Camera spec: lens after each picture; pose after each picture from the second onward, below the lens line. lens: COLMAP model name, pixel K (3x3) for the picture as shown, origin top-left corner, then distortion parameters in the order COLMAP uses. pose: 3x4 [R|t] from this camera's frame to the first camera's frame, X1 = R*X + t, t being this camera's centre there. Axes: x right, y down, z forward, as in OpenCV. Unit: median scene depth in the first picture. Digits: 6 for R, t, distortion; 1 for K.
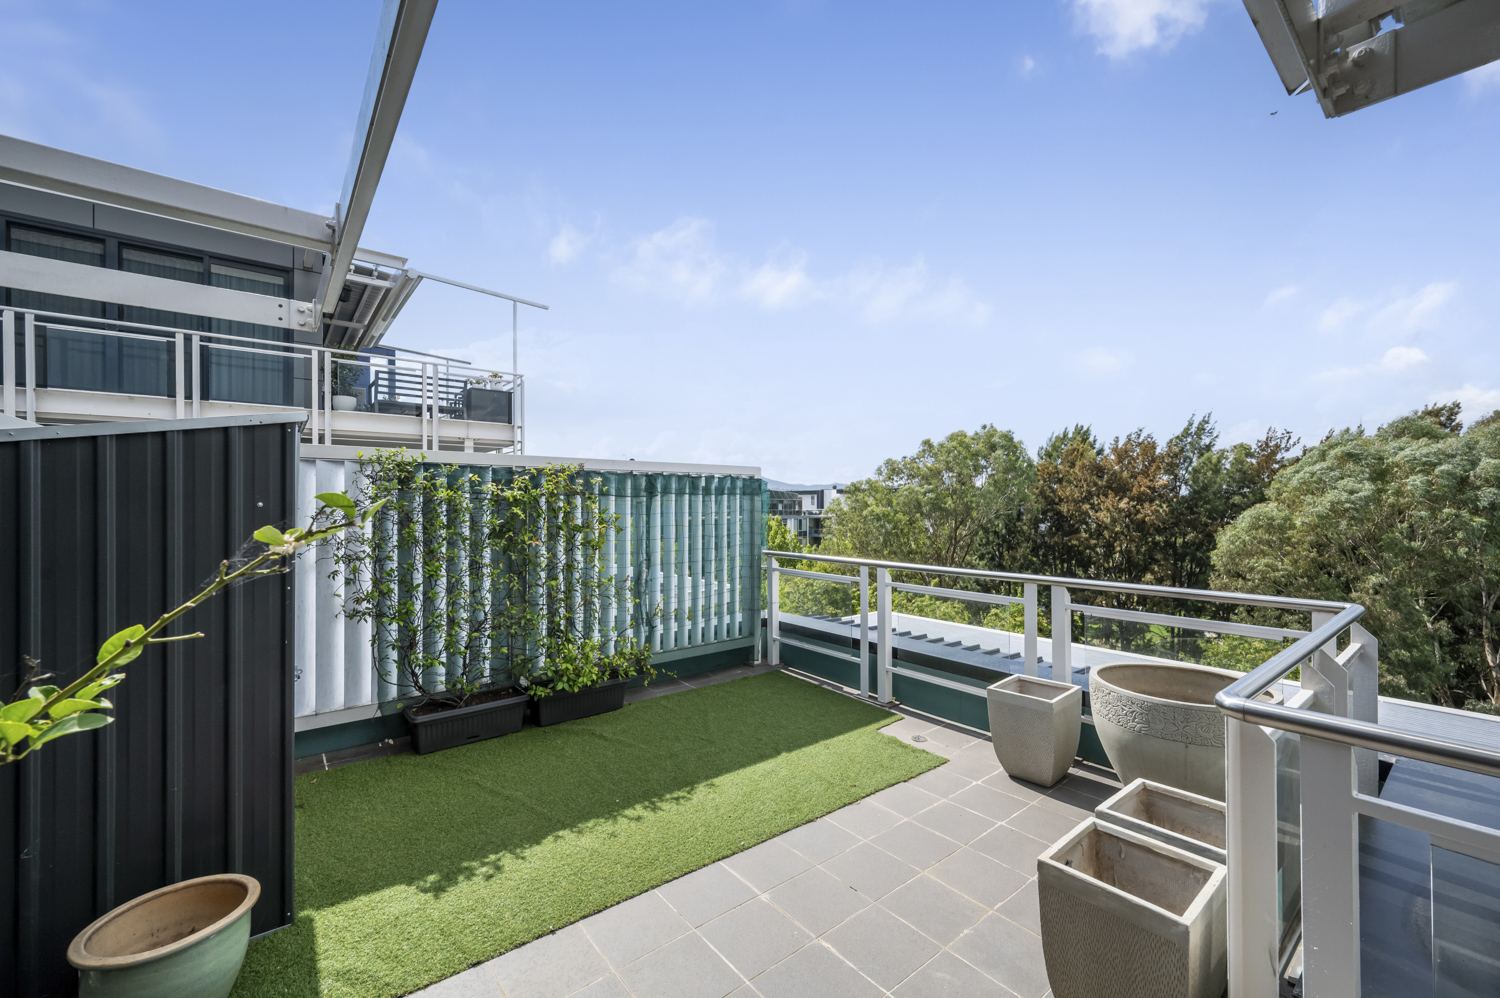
lens RADIAL K [[601.4, 0, 755.3], [0, 601.4, 513.3], [0, 0, 1]] dist [-0.000018, -0.000002]
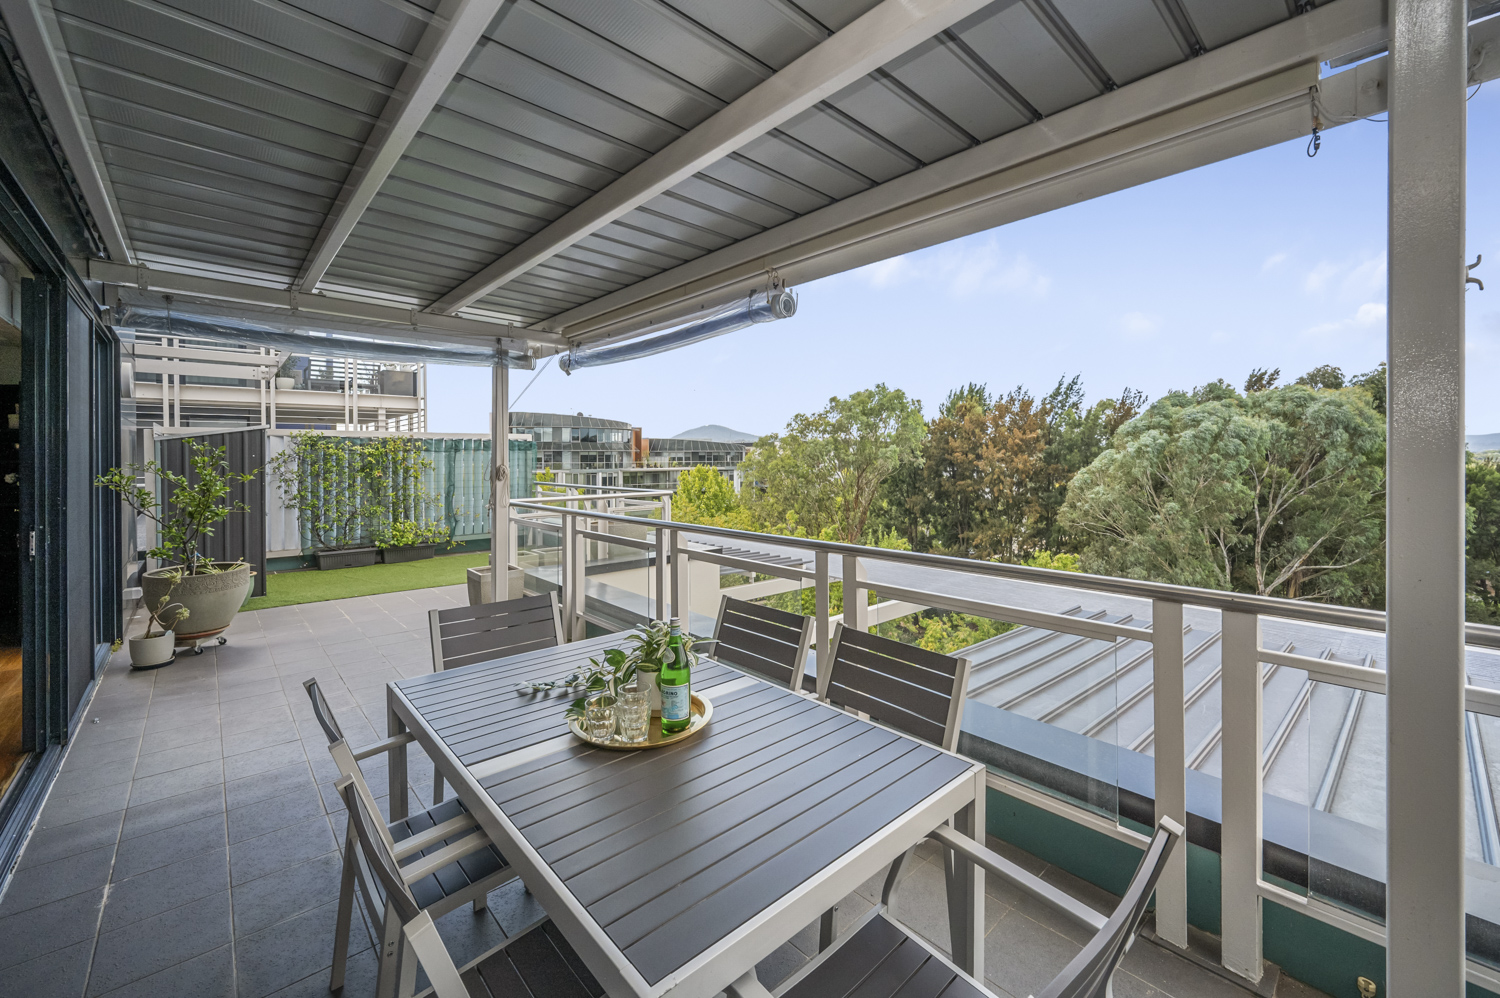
lens RADIAL K [[601.4, 0, 758.4], [0, 601.4, 468.3], [0, 0, 1]] dist [-0.000018, -0.000002]
pose [[0.997925, -0.003566, 0.064294, 0.091765], [0.003139, 0.999972, 0.006742, 0.001936], [-0.064316, -0.006527, 0.997908, -0.132278]]
